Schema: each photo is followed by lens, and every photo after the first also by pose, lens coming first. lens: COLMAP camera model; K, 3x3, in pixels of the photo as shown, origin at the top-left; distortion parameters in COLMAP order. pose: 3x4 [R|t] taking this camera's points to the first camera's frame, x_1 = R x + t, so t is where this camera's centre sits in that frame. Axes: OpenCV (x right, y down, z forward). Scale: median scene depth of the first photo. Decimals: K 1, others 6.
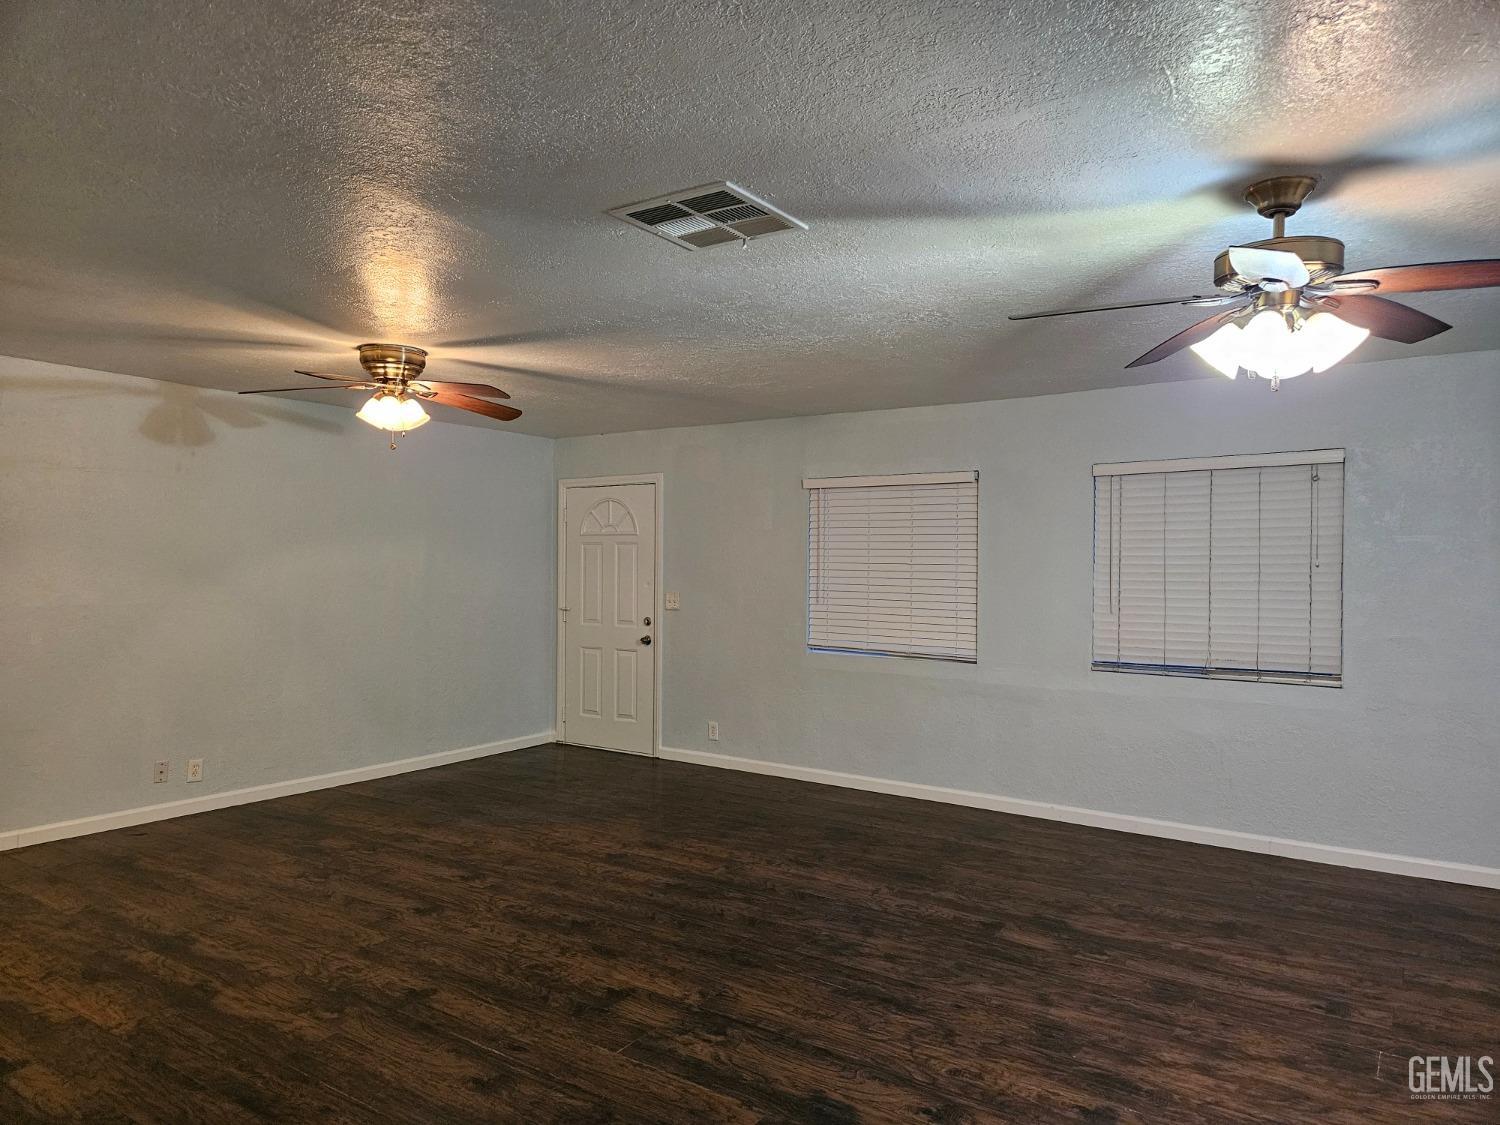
lens RADIAL K [[1017.2, 0, 748.6], [0, 1017.2, 559.8], [0, 0, 1]] dist [0.059398, -0.022770]
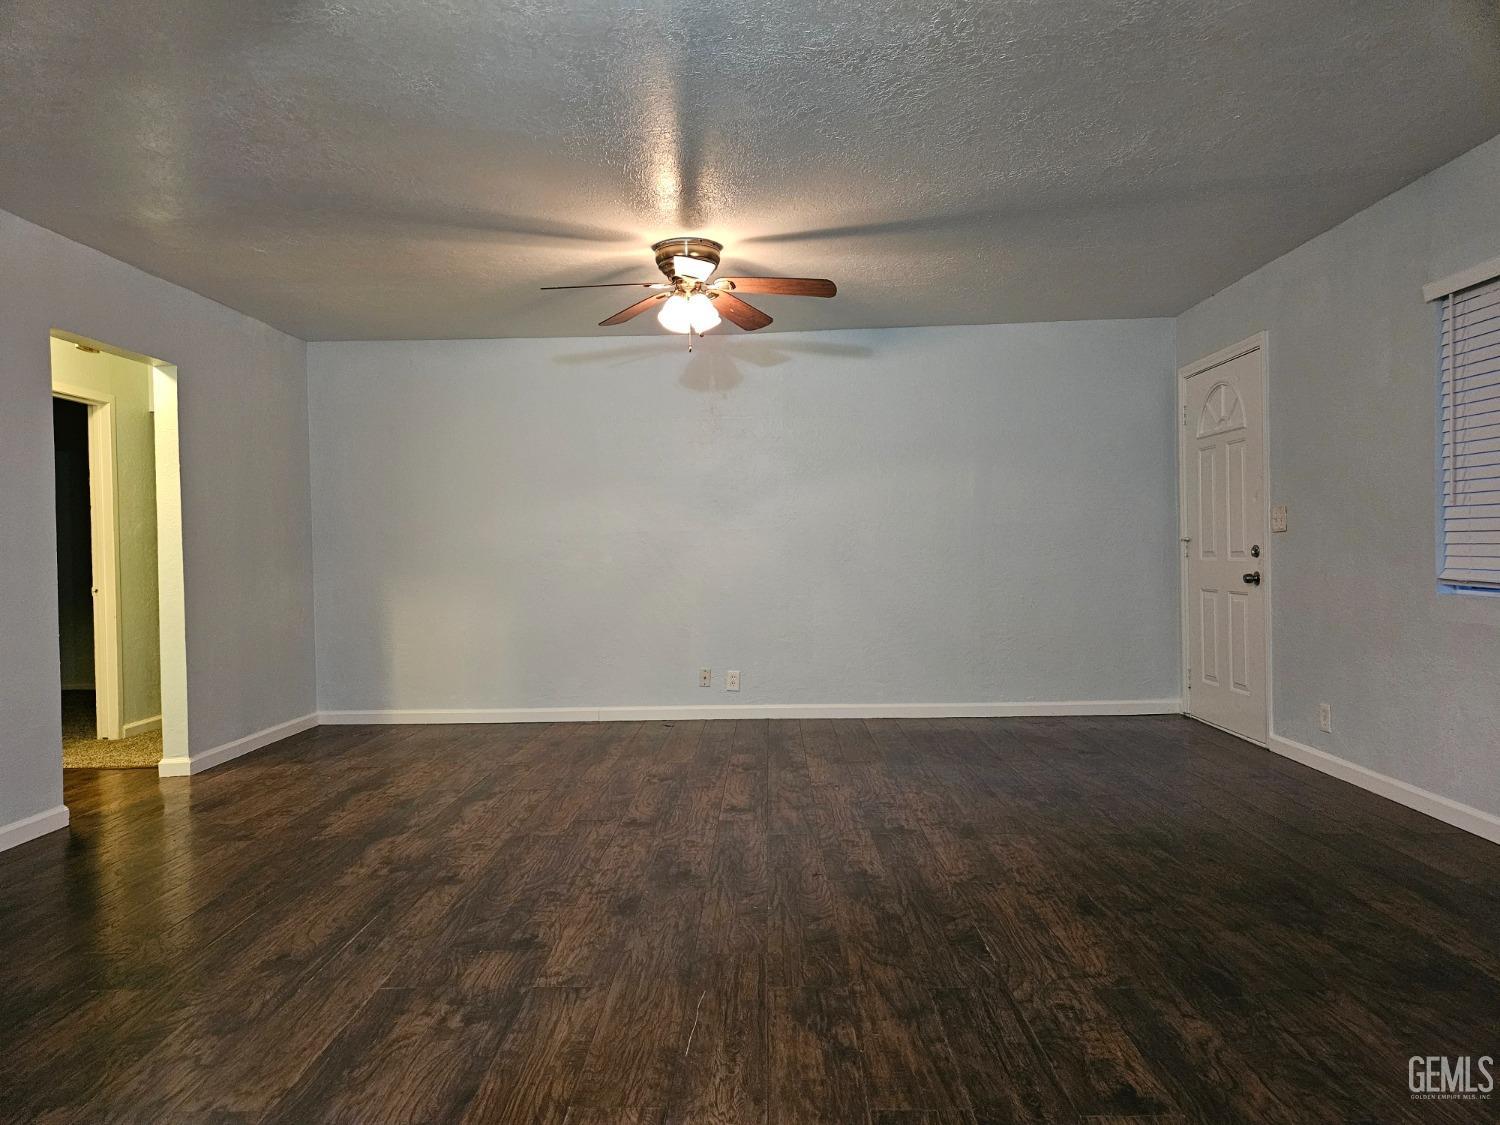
lens RADIAL K [[1017.2, 0, 744.0], [0, 1017.2, 564.2], [0, 0, 1]] dist [0.059398, -0.022770]
pose [[0.527388, -0.008697, -0.849580, 0.525283], [0.029752, 0.999523, 0.008237, 0.090103], [0.849103, -0.029621, 0.527396, 0.565998]]
